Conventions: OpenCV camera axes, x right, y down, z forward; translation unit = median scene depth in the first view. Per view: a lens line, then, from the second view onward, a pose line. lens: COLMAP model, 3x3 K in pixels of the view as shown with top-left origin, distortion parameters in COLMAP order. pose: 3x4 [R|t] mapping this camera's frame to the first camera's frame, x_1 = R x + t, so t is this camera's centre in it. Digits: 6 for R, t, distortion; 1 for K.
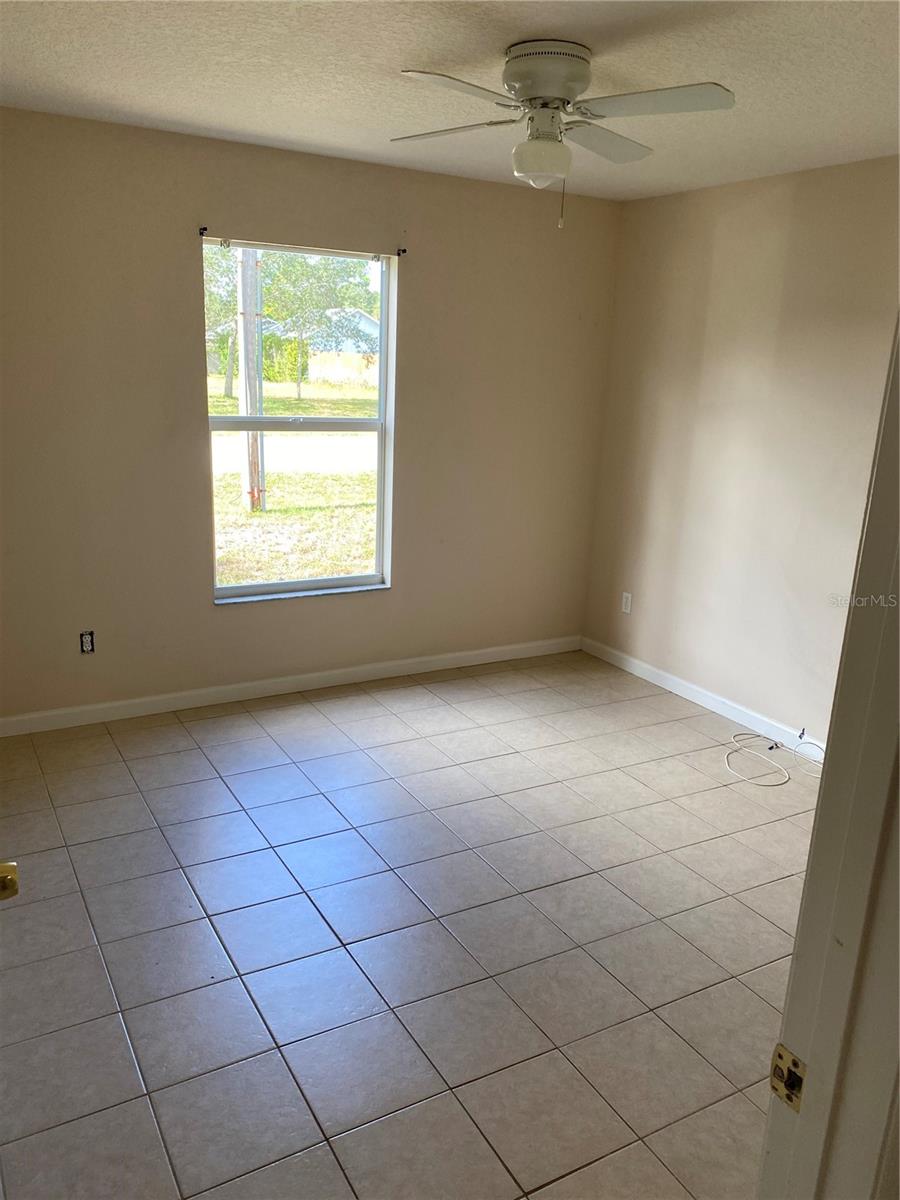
lens RADIAL K [[927.1, 0, 450.7], [0, 927.1, 620.3], [0, 0, 1]] dist [0.025694, -0.012064]
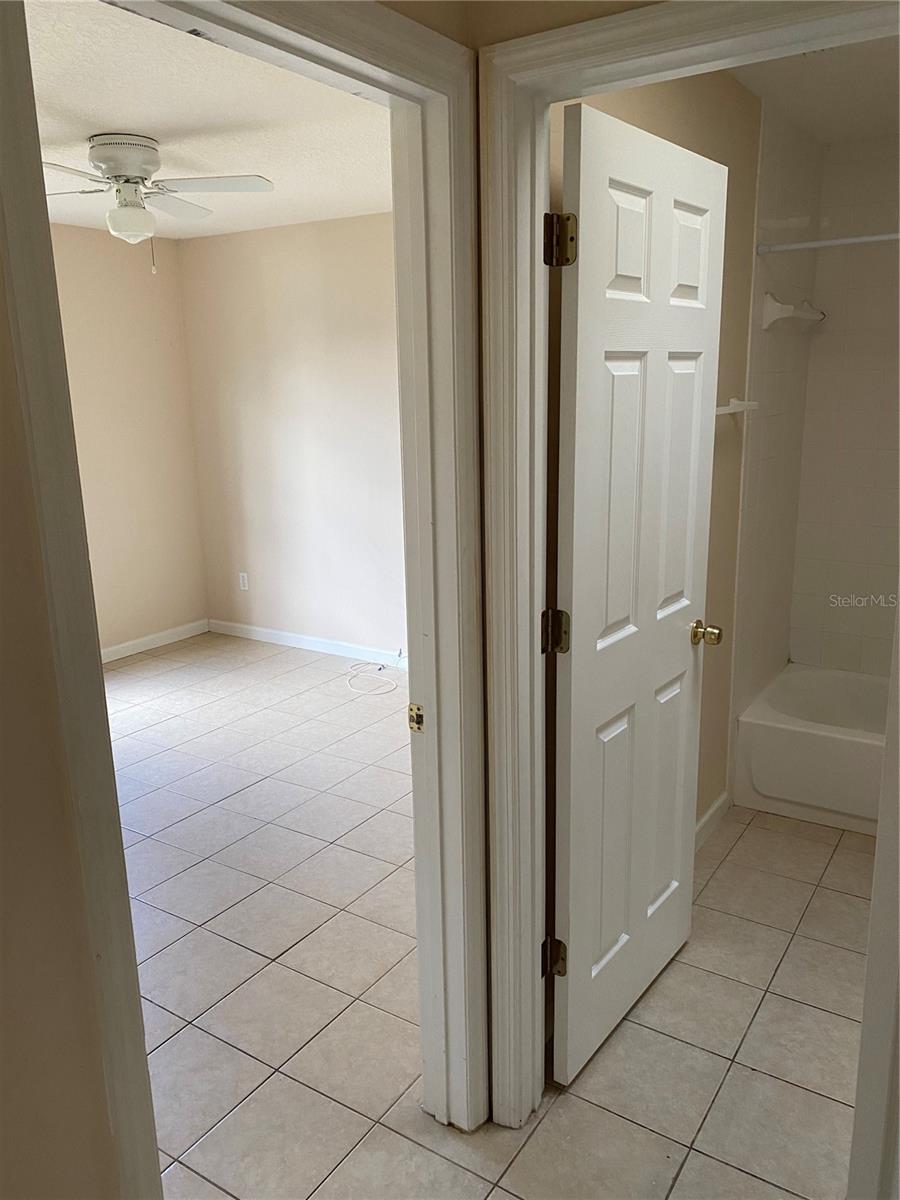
lens RADIAL K [[927.1, 0, 452.0], [0, 927.1, 599.3], [0, 0, 1]] dist [0.025694, -0.012064]
pose [[0.893220, -0.159981, 0.420196, -0.119521], [0.176210, 0.984353, 0.000198, 0.084337], [-0.413652, 0.073866, 0.907434, -0.278401]]
